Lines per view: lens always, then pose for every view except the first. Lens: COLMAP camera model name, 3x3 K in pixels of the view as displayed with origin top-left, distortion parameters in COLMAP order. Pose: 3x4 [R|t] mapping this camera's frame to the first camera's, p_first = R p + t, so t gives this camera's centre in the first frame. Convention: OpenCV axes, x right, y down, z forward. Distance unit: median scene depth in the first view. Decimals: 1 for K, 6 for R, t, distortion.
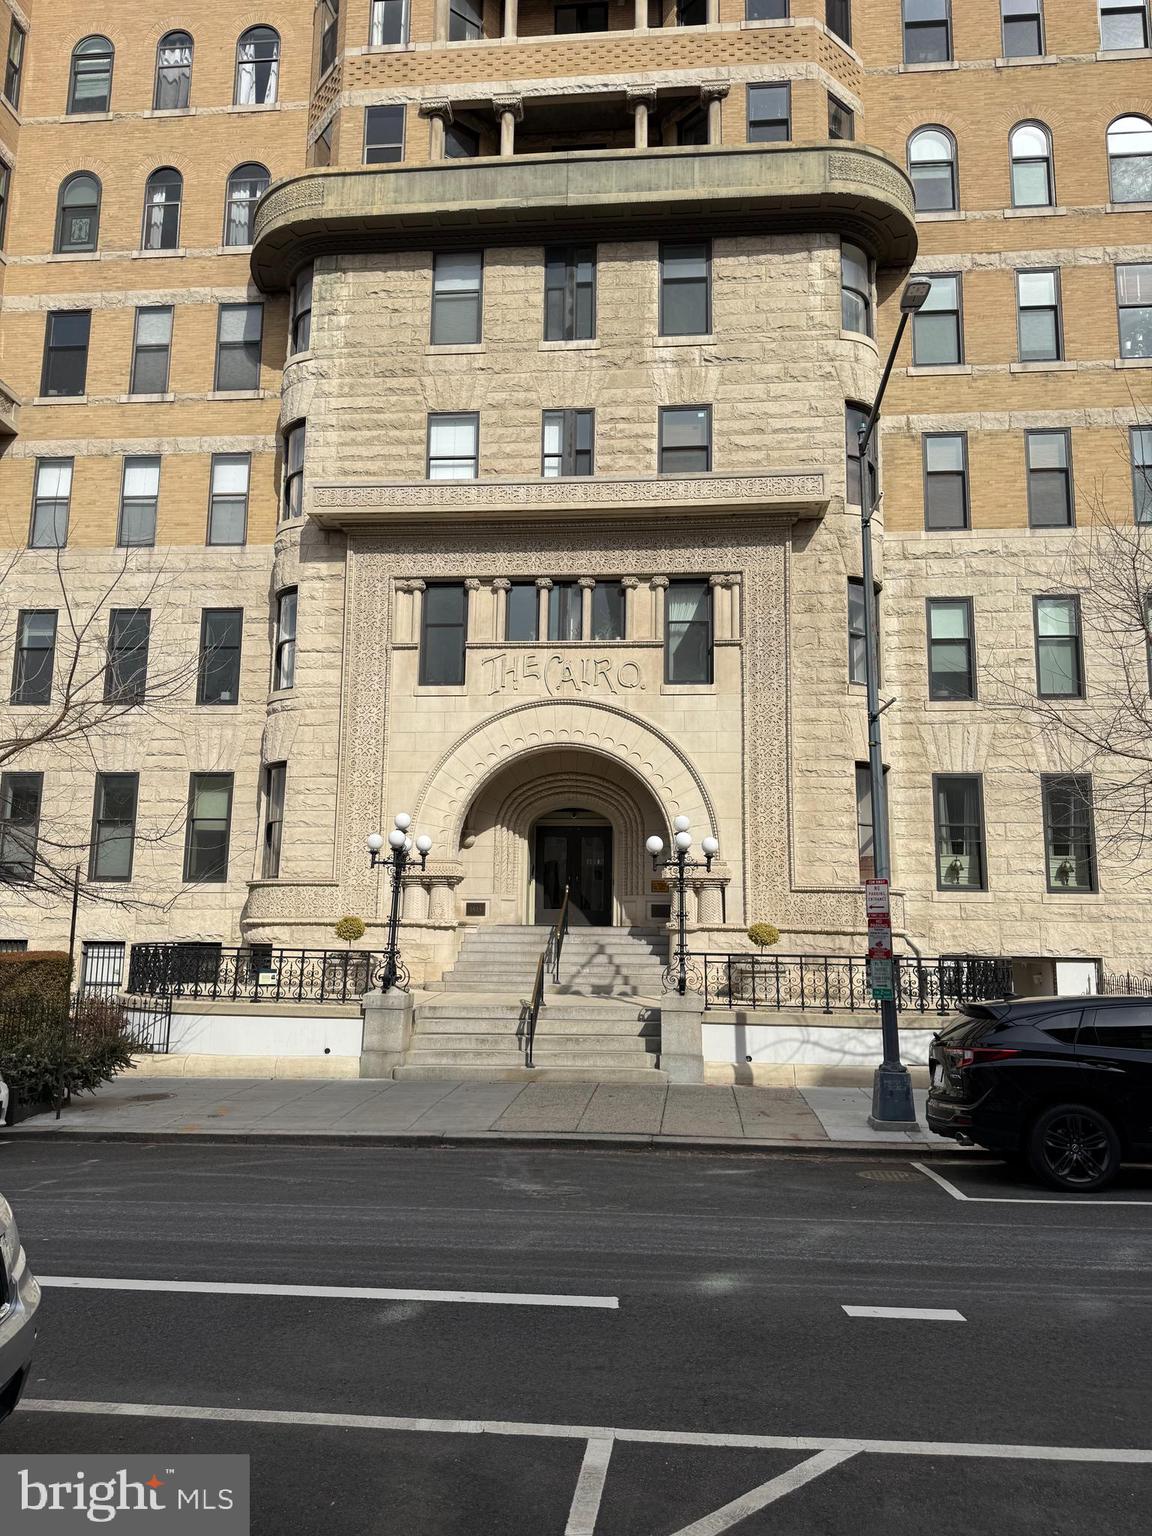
lens RADIAL K [[1076.4, 0, 578.3], [0, 1076.4, 781.6], [0, 0, 1]] dist [0.055520, -0.078350]
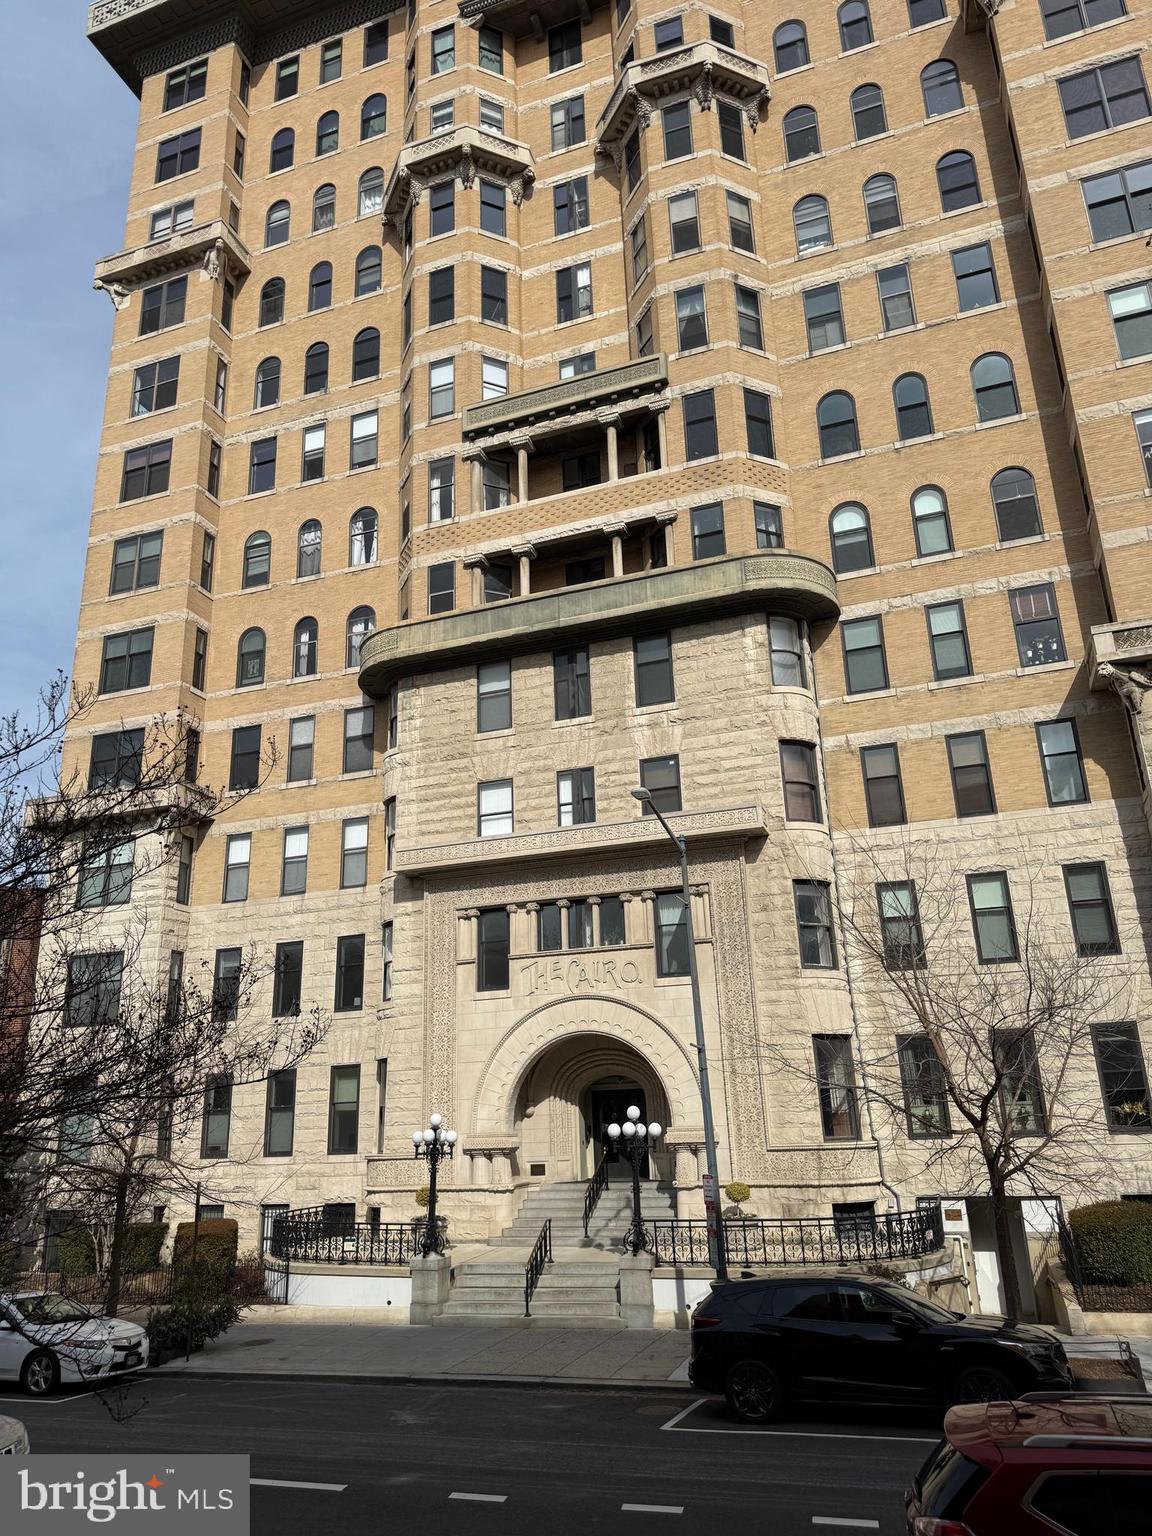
lens RADIAL K [[1071.6, 0, 590.0], [0, 1071.6, 774.0], [0, 0, 1]] dist [0.186201, -0.417185]
pose [[0.966807, -0.121284, -0.224888, 0.300613], [0.083089, 0.981559, -0.172159, -0.107754], [0.241621, 0.147759, 0.959055, -0.257803]]
